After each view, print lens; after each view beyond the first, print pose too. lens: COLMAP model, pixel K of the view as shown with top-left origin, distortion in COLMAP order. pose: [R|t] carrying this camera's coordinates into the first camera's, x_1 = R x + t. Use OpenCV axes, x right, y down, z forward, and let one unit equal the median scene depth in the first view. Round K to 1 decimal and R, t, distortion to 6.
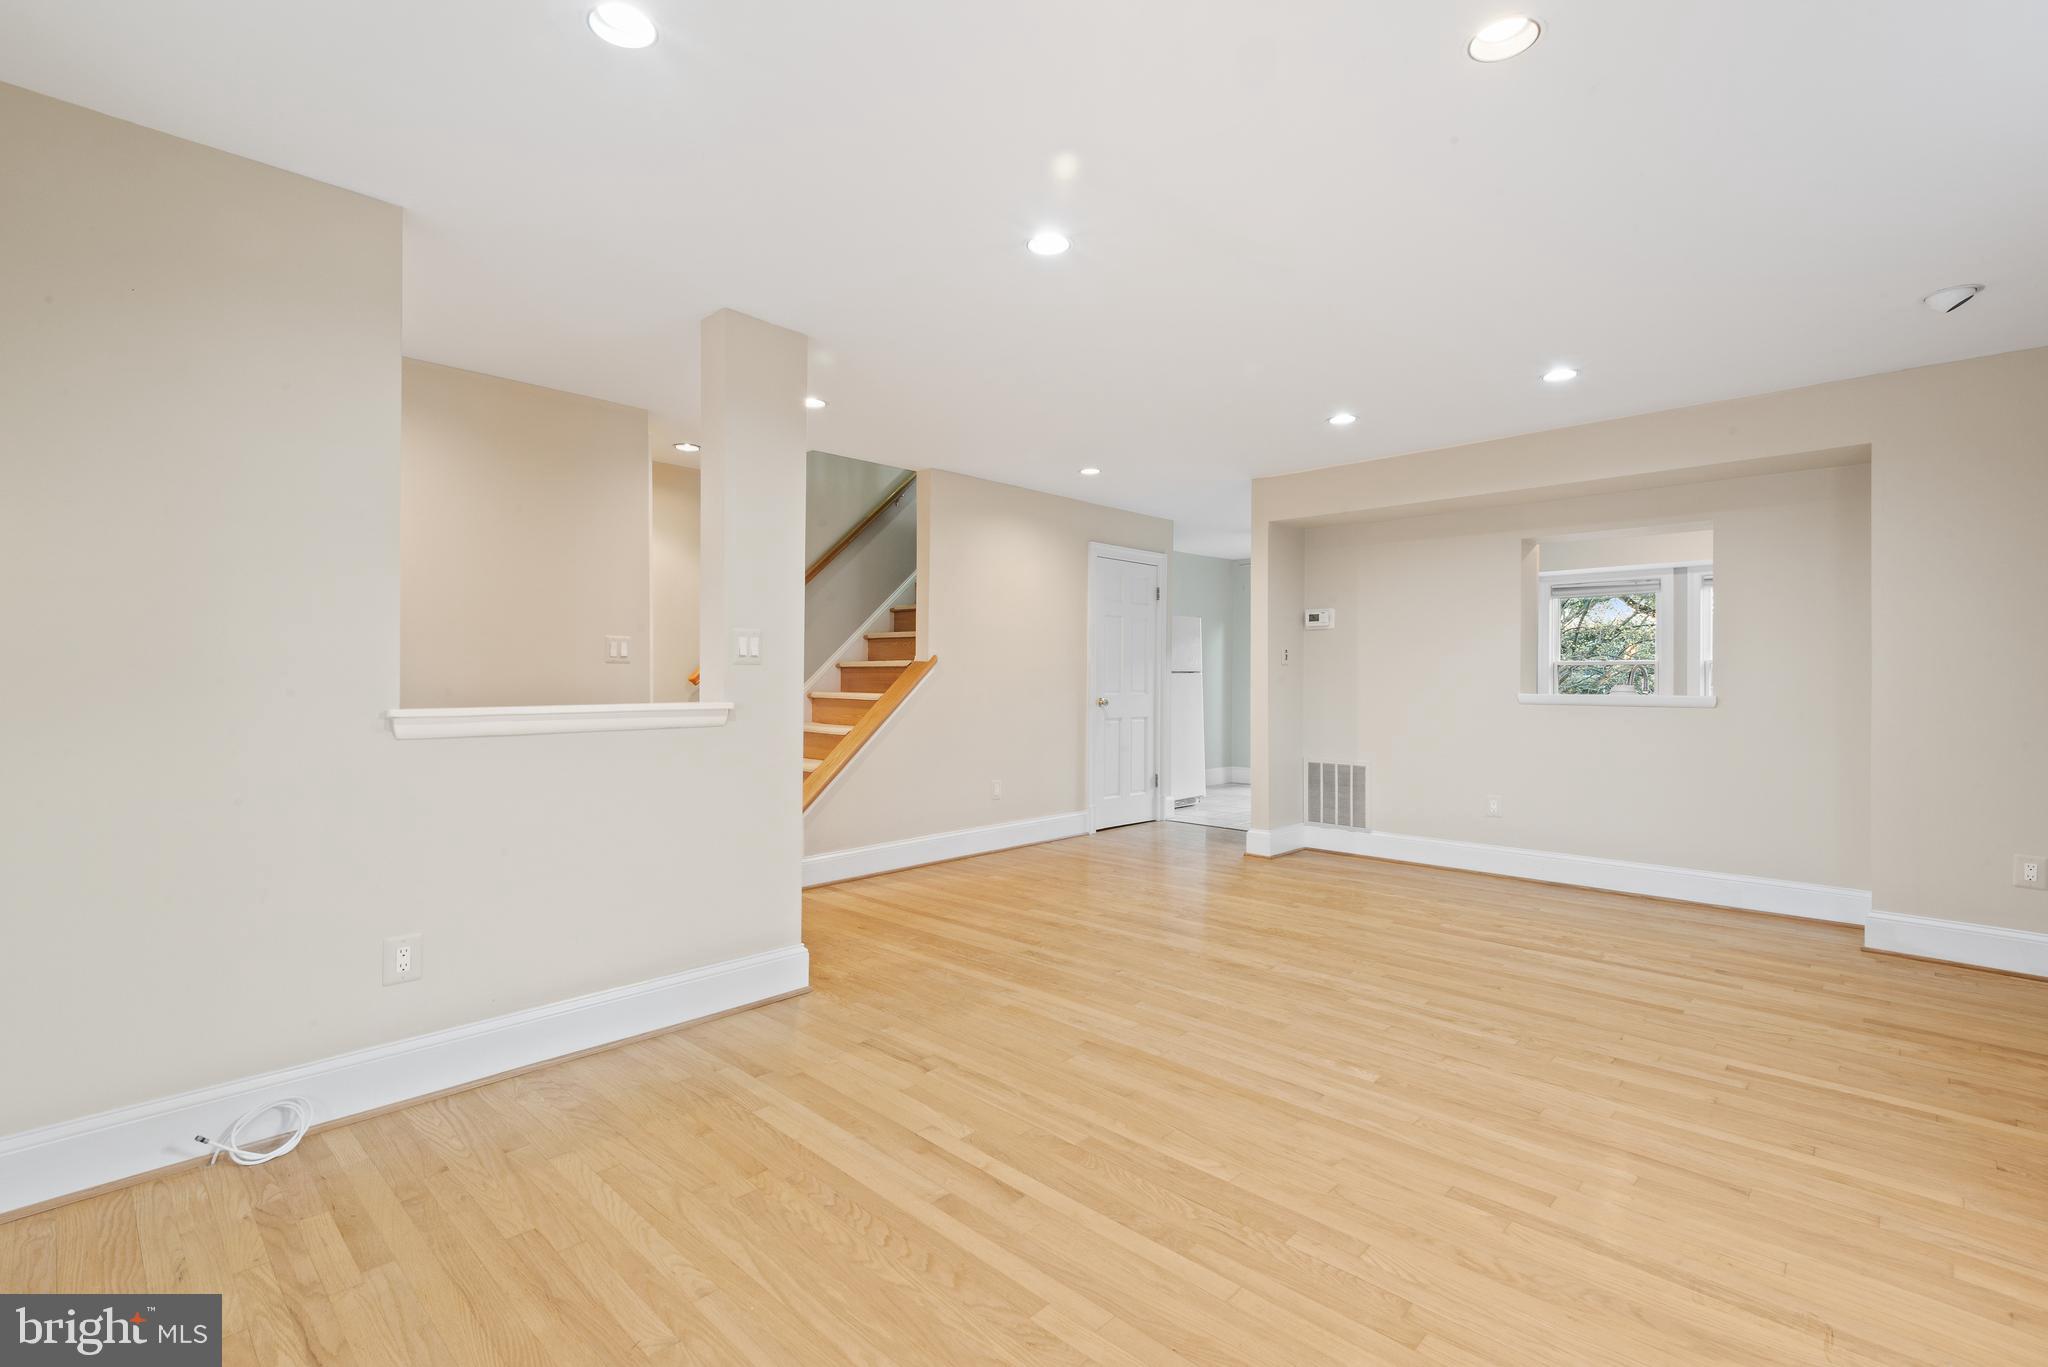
lens RADIAL K [[920.2, 0, 1023.5], [0, 920.2, 669.0], [0, 0, 1]] dist [0.040940, -0.020397]
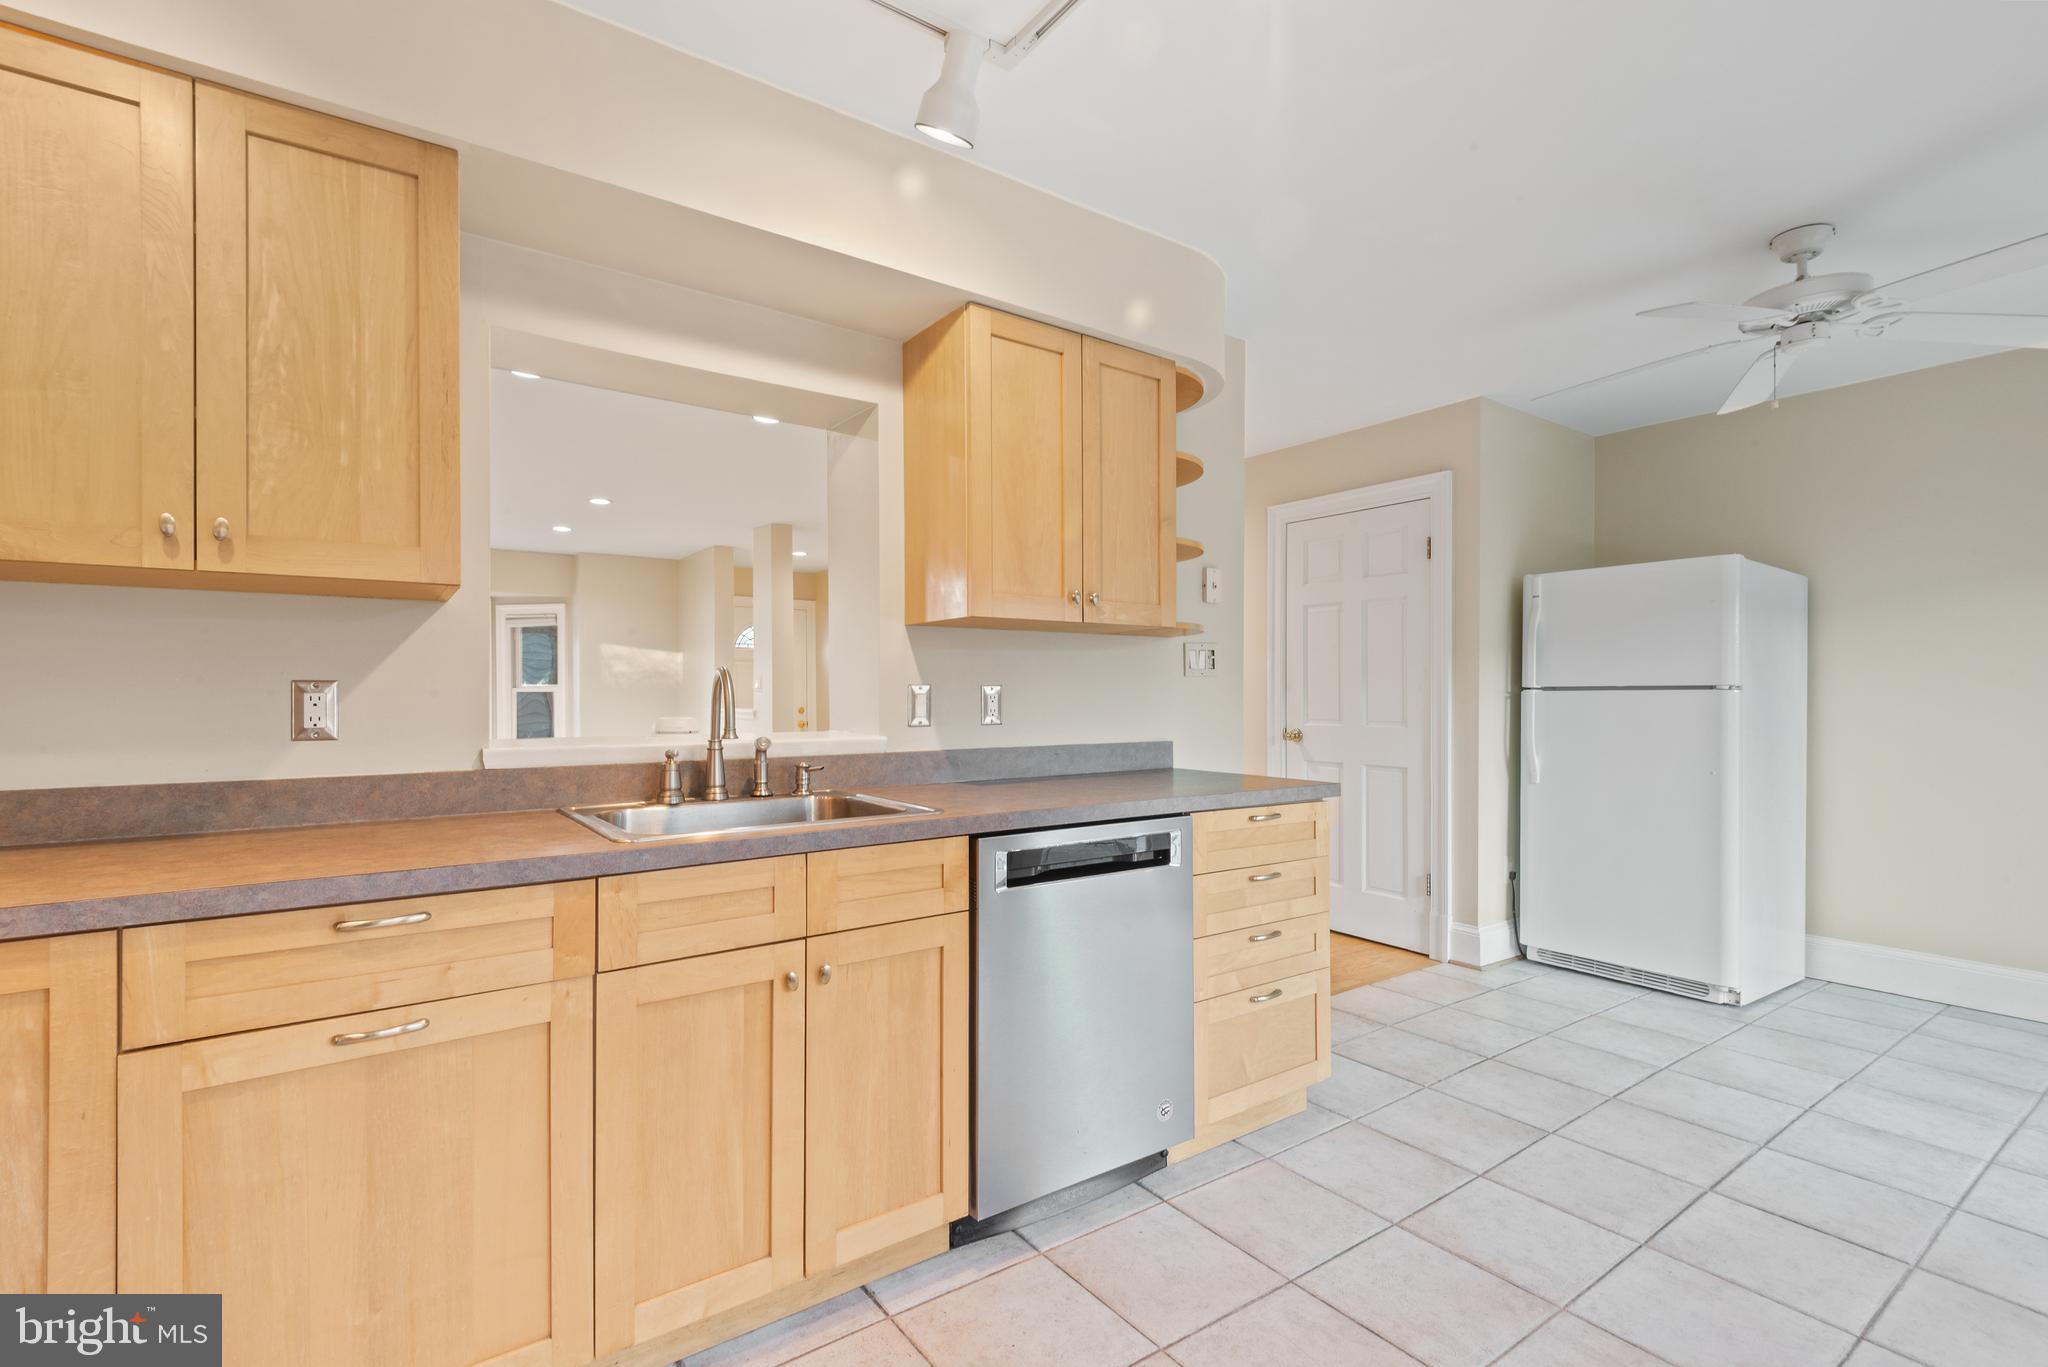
lens RADIAL K [[920.2, 0, 1023.5], [0, 920.2, 669.0], [0, 0, 1]] dist [0.040940, -0.020397]
pose [[-0.160853, -0.030835, -0.986497, 1.969344], [0.009293, 0.999420, -0.032754, 0.020161], [0.986935, -0.014436, -0.160473, 2.265168]]
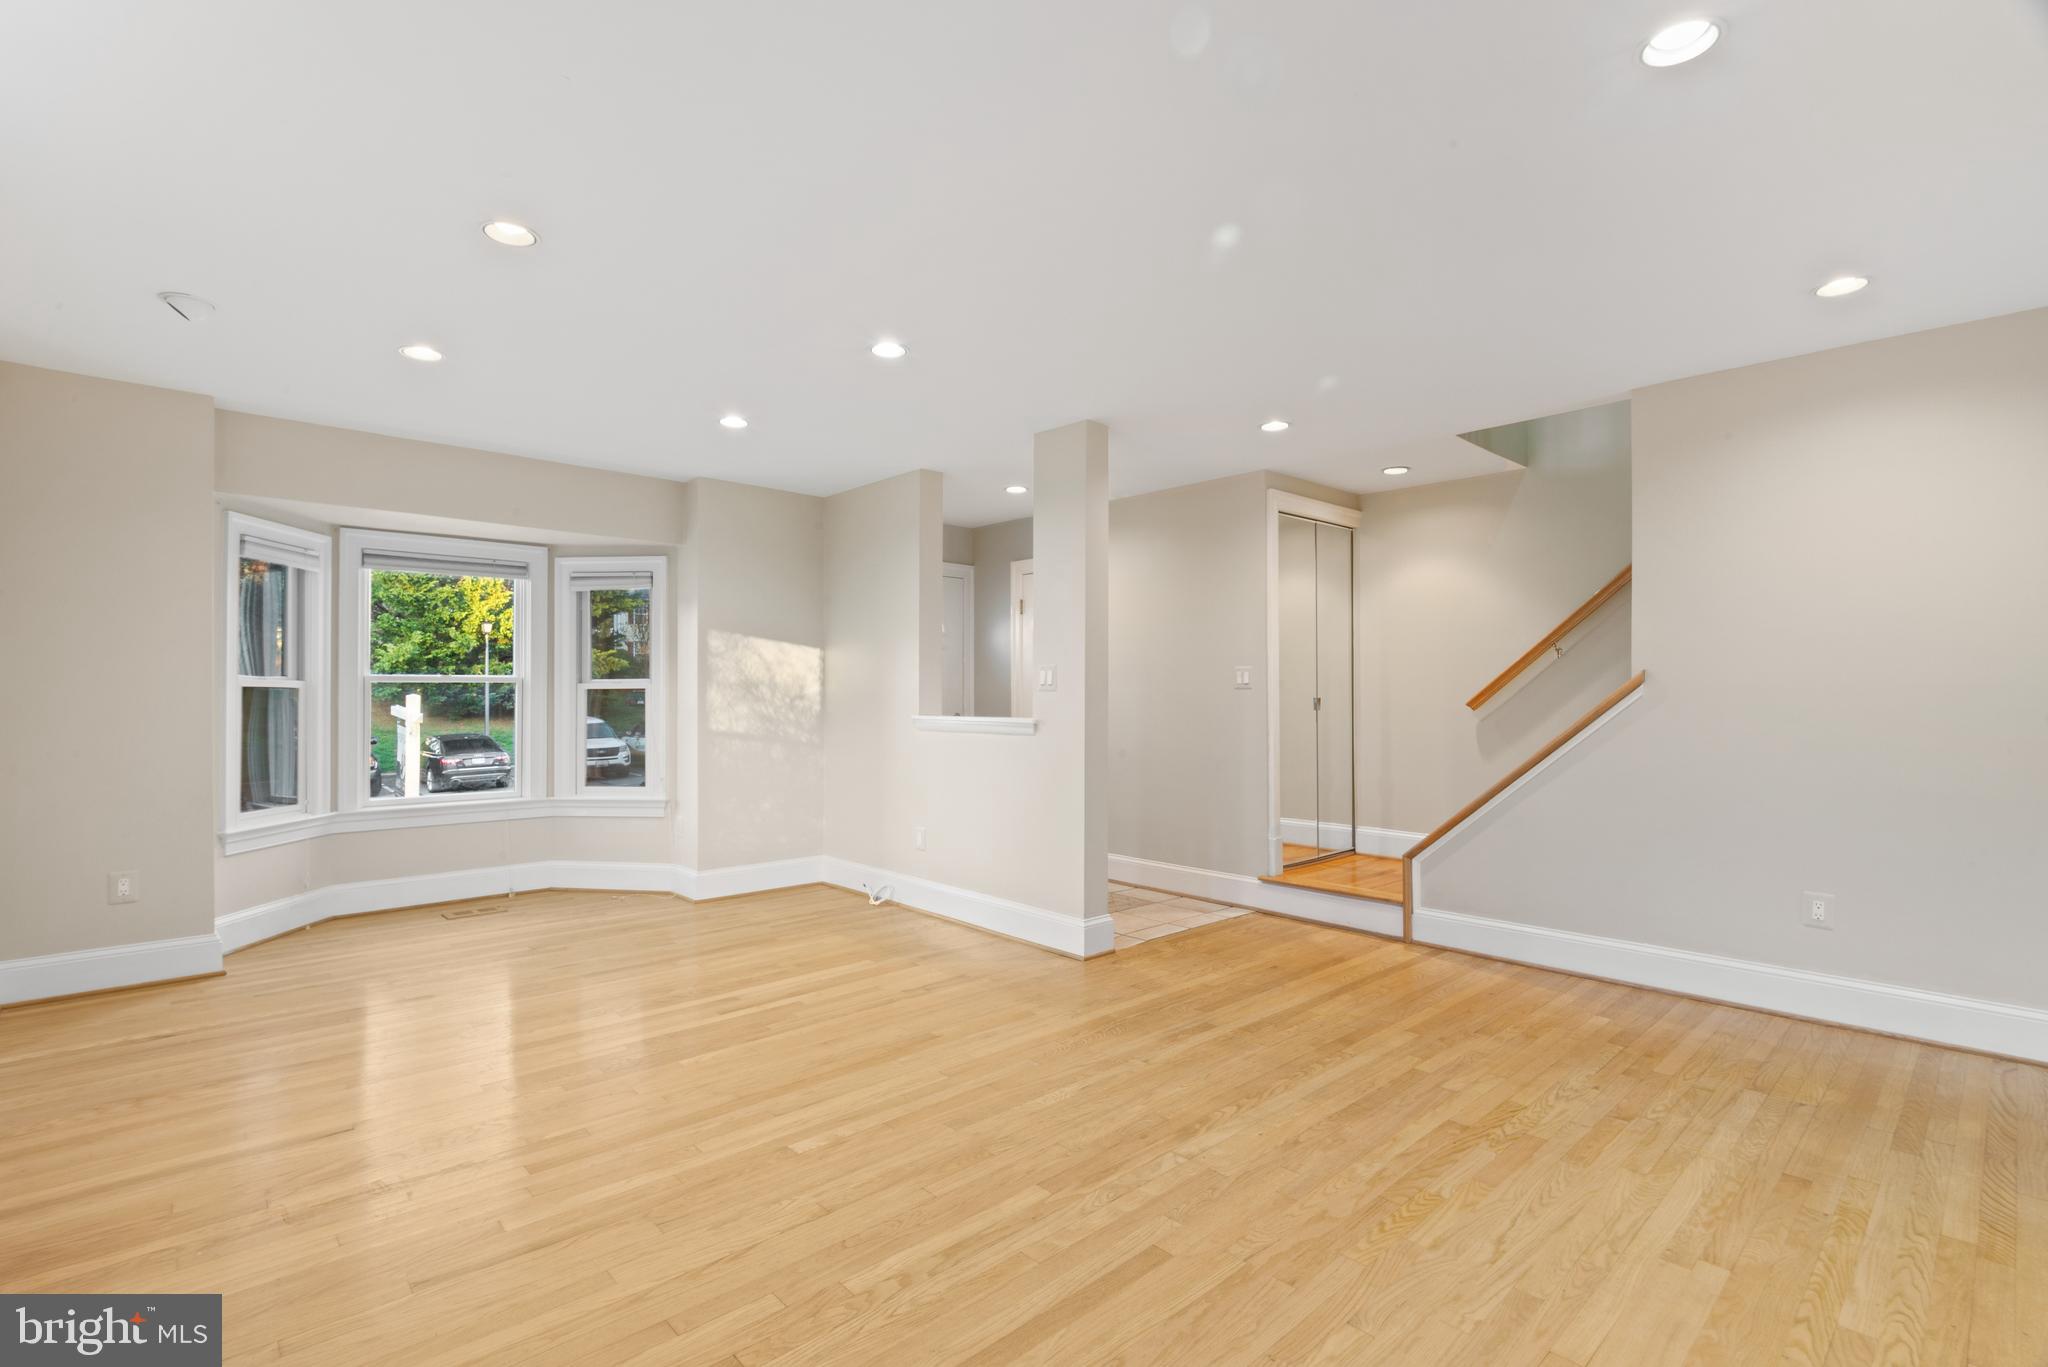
lens RADIAL K [[924.4, 0, 1019.2], [0, 924.4, 694.4], [0, 0, 1]] dist [0.021341, -0.019430]
pose [[-0.059579, -0.004295, -0.998214, 1.200520], [0.004822, 0.999978, -0.004591, 0.006485], [0.998212, -0.005086, -0.059557, 1.210449]]
